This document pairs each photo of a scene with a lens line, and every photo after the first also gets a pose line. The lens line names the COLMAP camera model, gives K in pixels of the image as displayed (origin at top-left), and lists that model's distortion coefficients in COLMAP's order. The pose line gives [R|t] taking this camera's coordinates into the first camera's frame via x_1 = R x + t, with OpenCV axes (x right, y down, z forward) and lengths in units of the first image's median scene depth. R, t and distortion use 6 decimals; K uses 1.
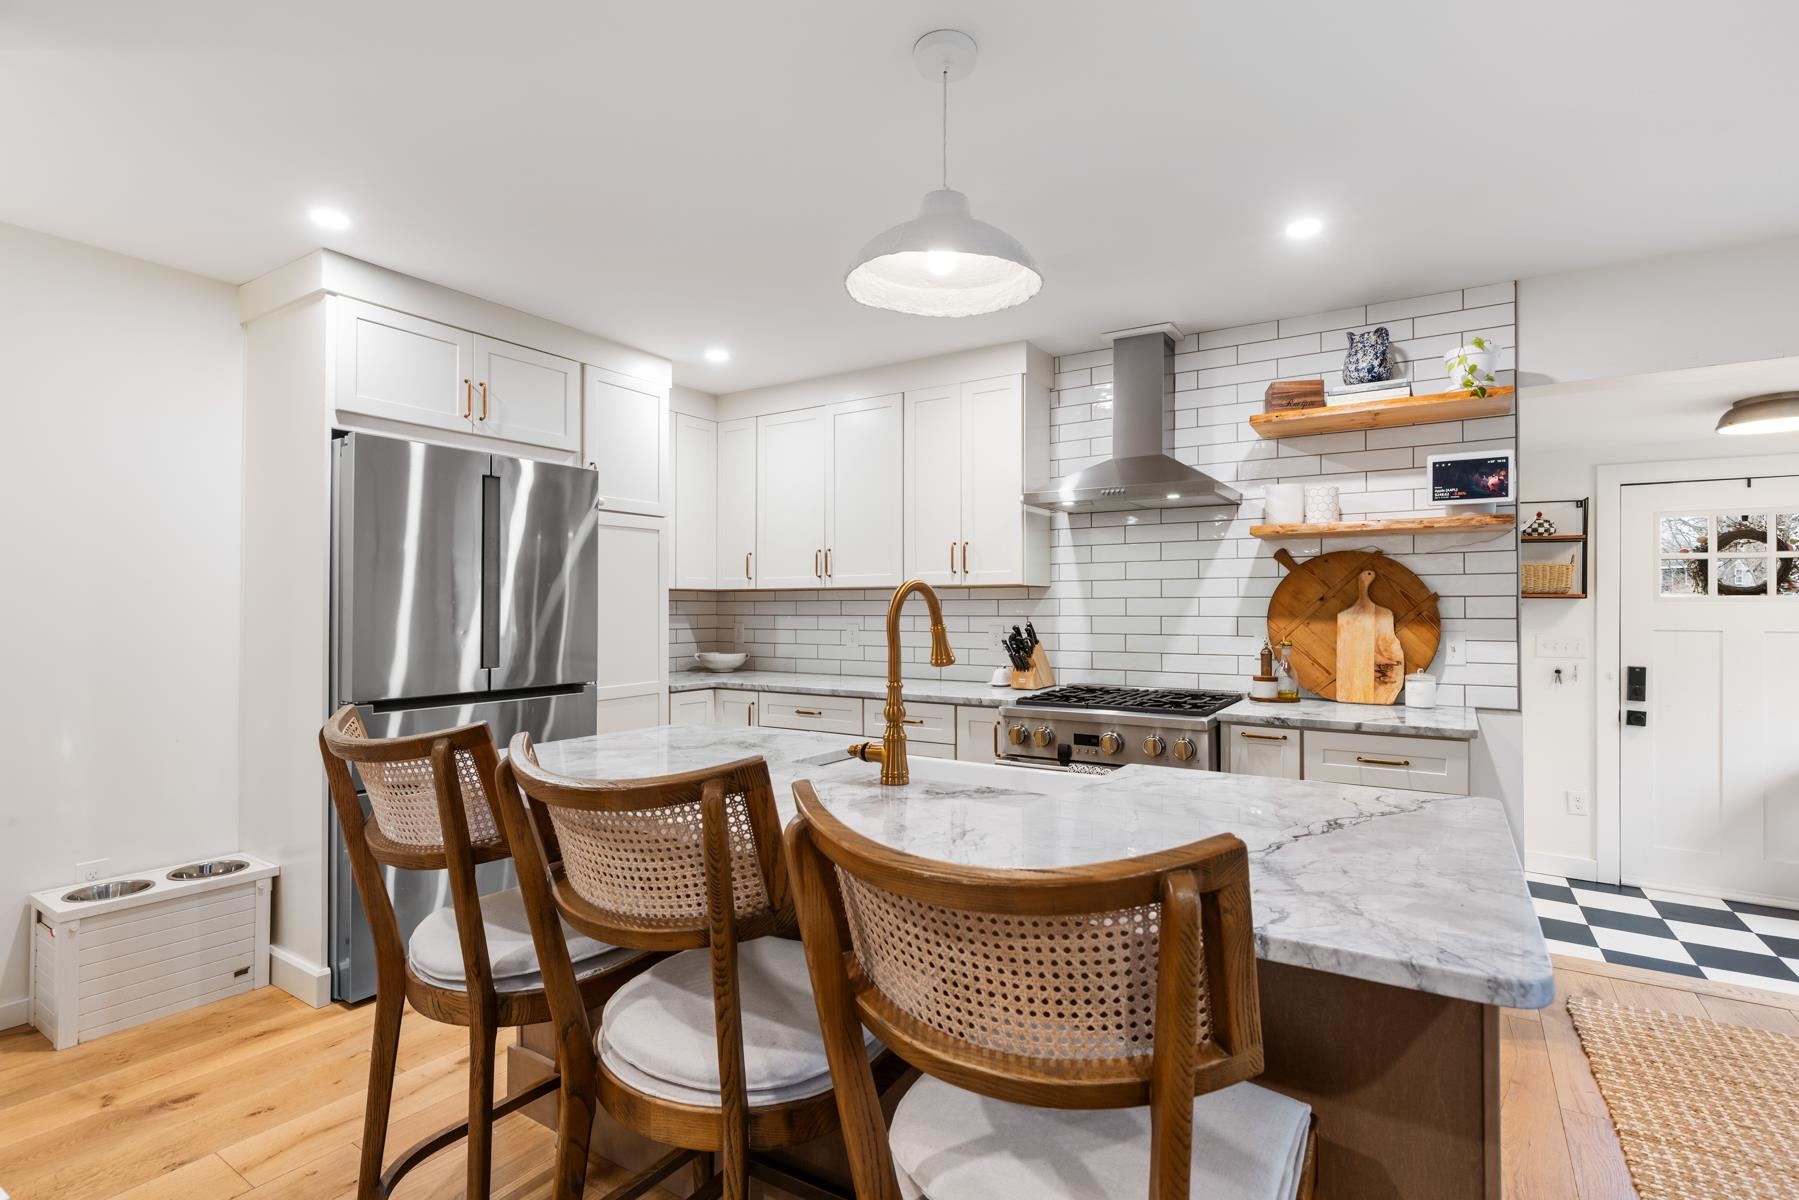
lens RADIAL K [[864.4, 0, 903.1], [0, 864.4, 596.6], [0, 0, 1]] dist [-0.000819, 0.000383]
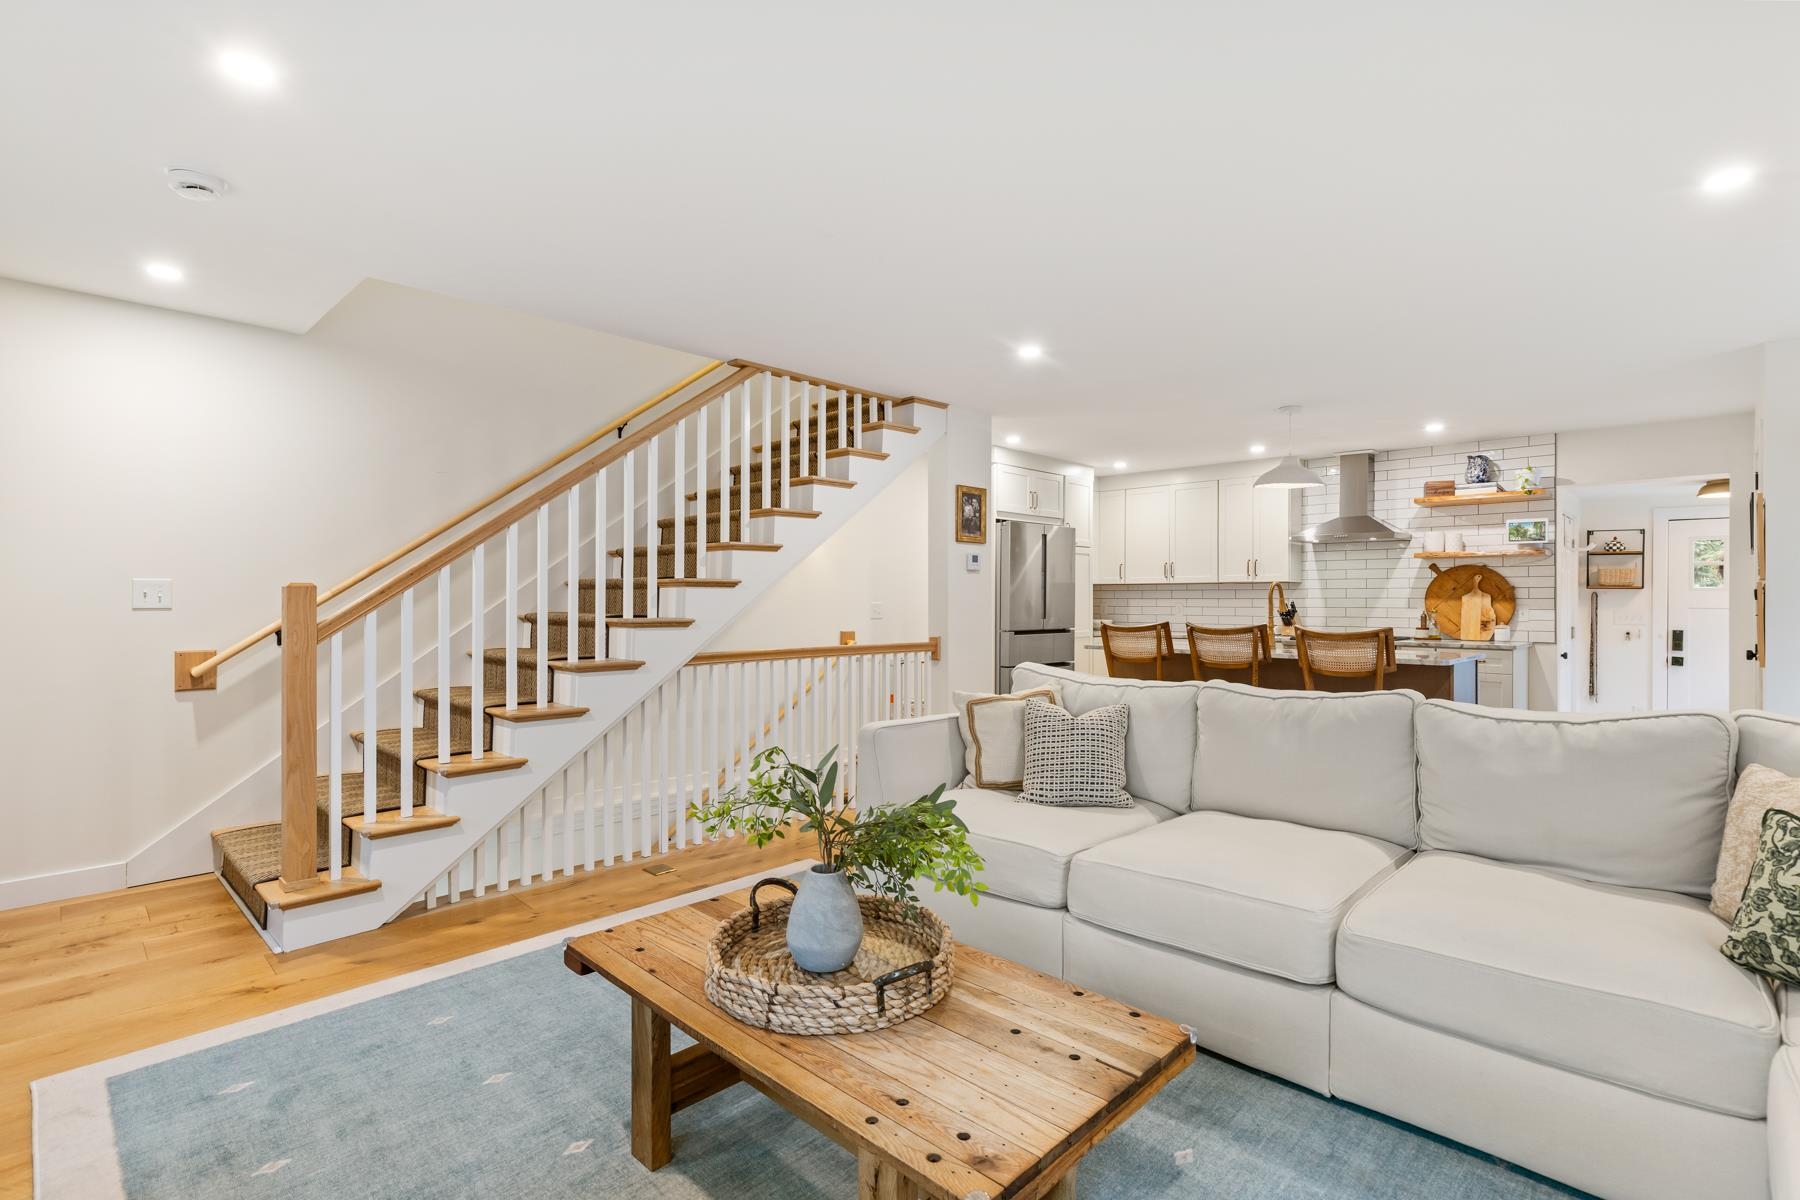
lens RADIAL K [[864.8, 0, 898.3], [0, 864.8, 595.1], [0, 0, 1]] dist [-0.000819, 0.000383]
pose [[0.980107, 0.001511, -0.198463, -0.349424], [0.000044, 0.999969, 0.007832, 0.001061], [0.198469, -0.007685, 0.980077, -1.123516]]
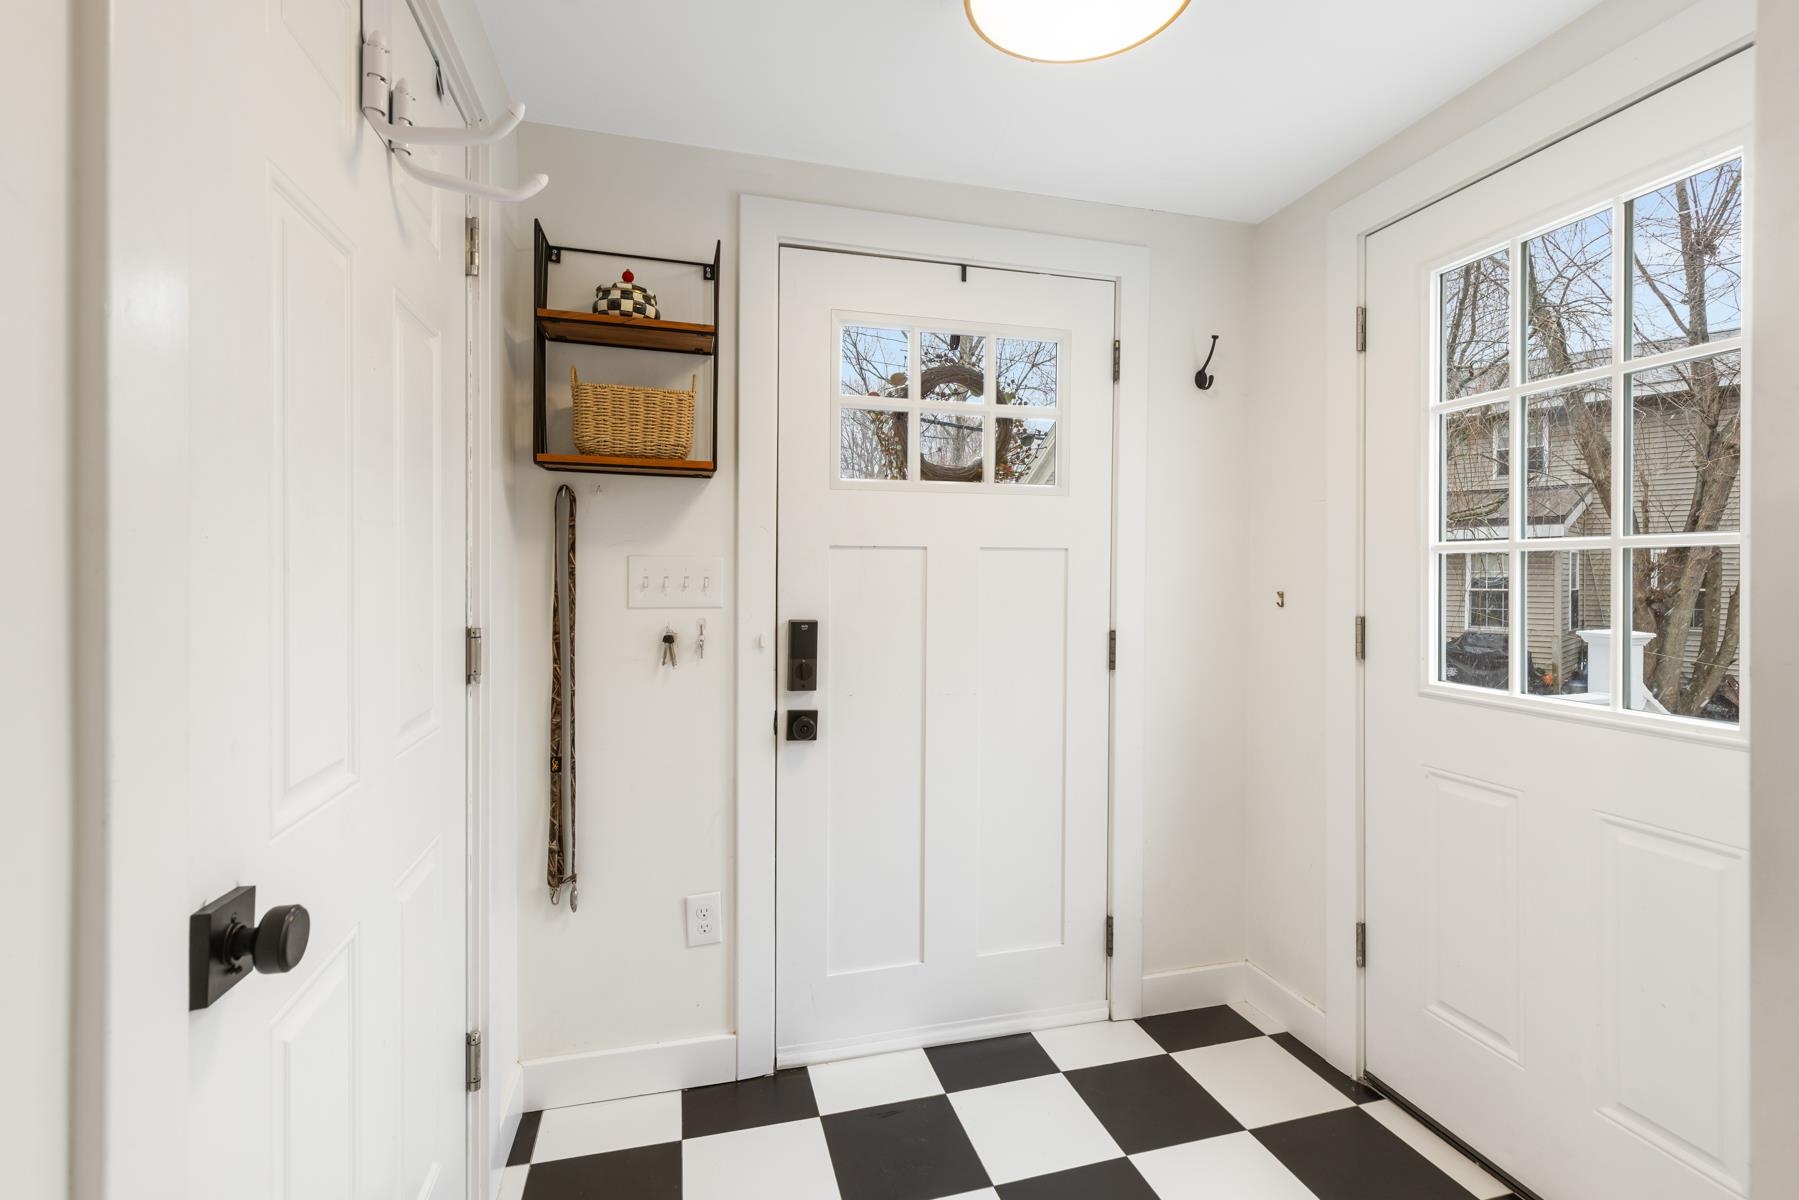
lens RADIAL K [[817.3, 0, 919.0], [0, 817.3, 571.9], [0, 0, 1]] dist [-0.003765, -0.000417]
pose [[0.674175, -0.003177, 0.738565, 0.674763], [-0.004856, 0.999950, 0.008735, 0.060066], [-0.738556, -0.009475, 0.674126, 0.782663]]
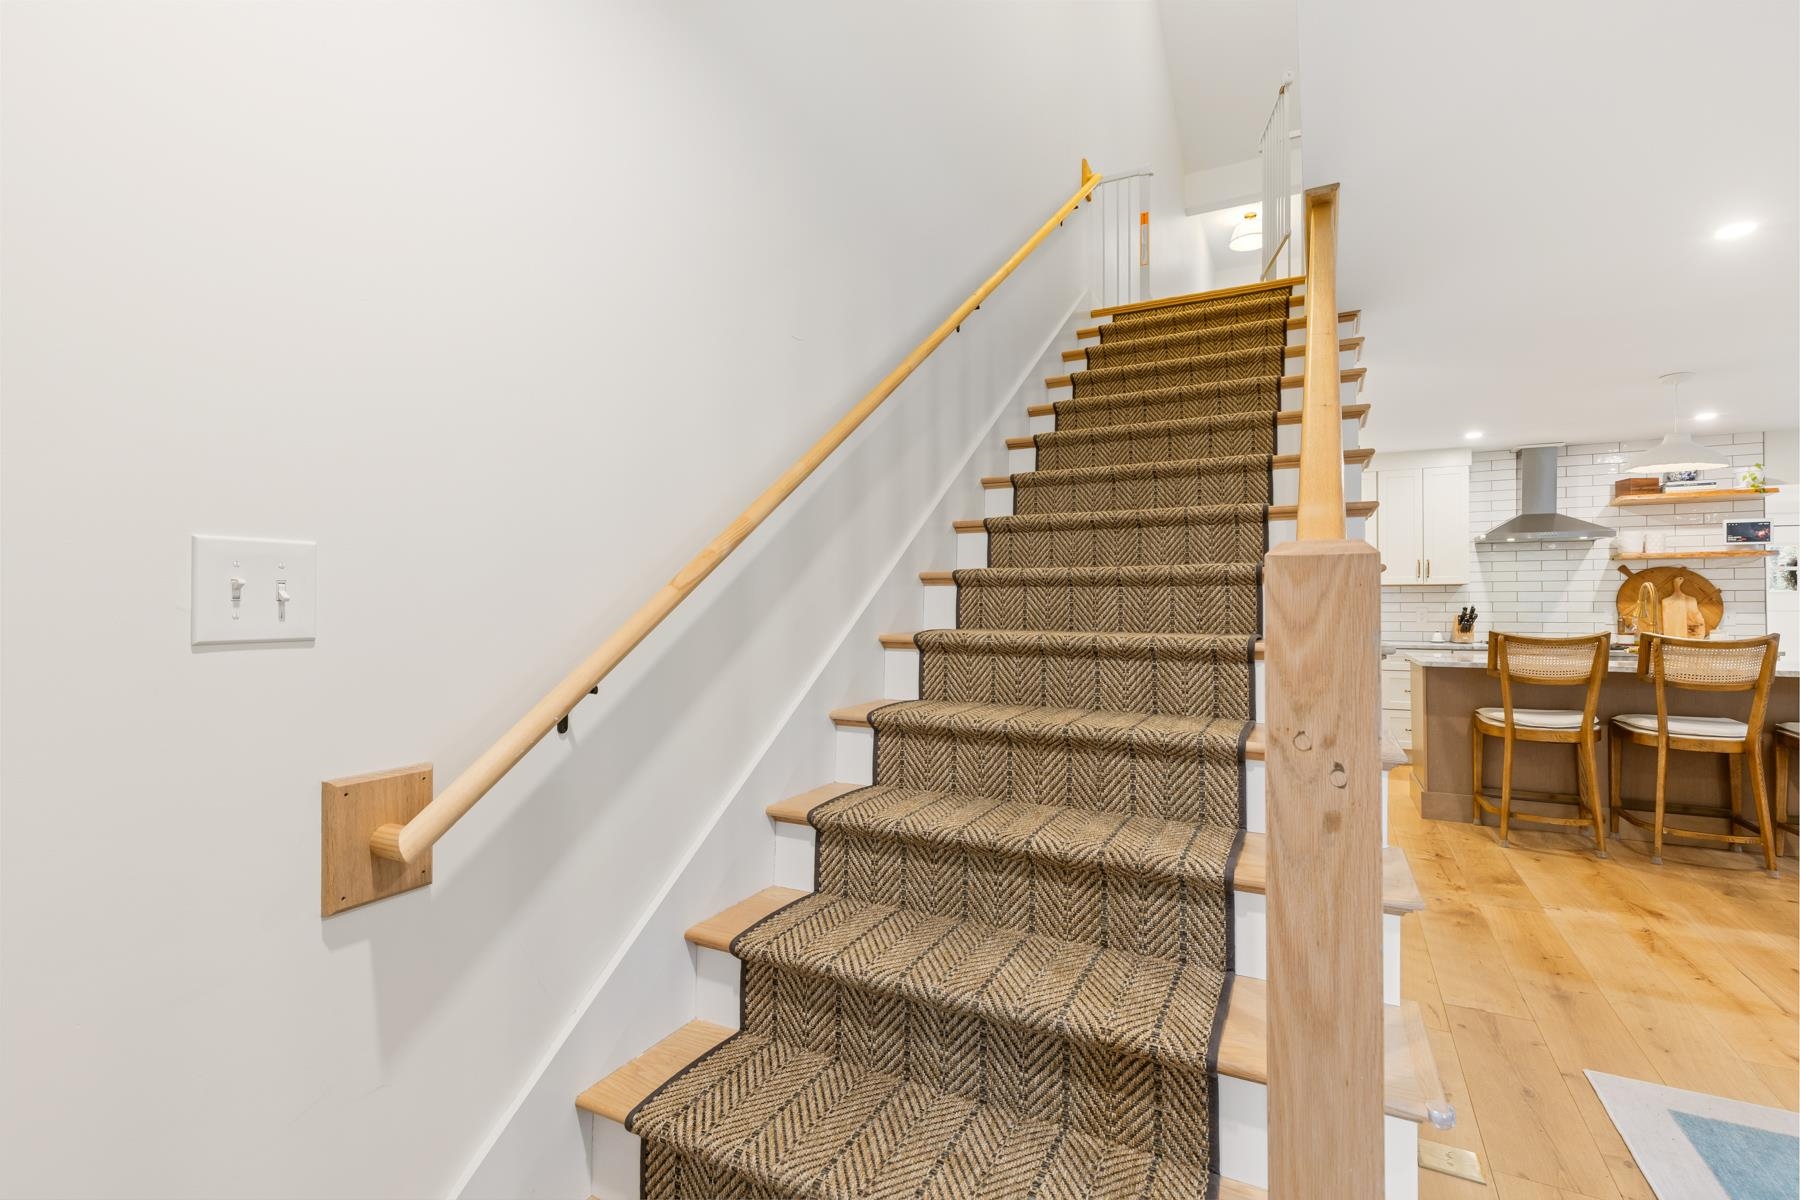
lens RADIAL K [[817.7, 0, 897.6], [0, 817.7, 594.7], [0, 0, 1]] dist [-0.003765, -0.000417]
pose [[0.996120, 0.000367, 0.088002, -1.225997], [-0.000351, 1.000000, -0.000197, 0.009215], [-0.088002, 0.000165, 0.996120, -0.590978]]
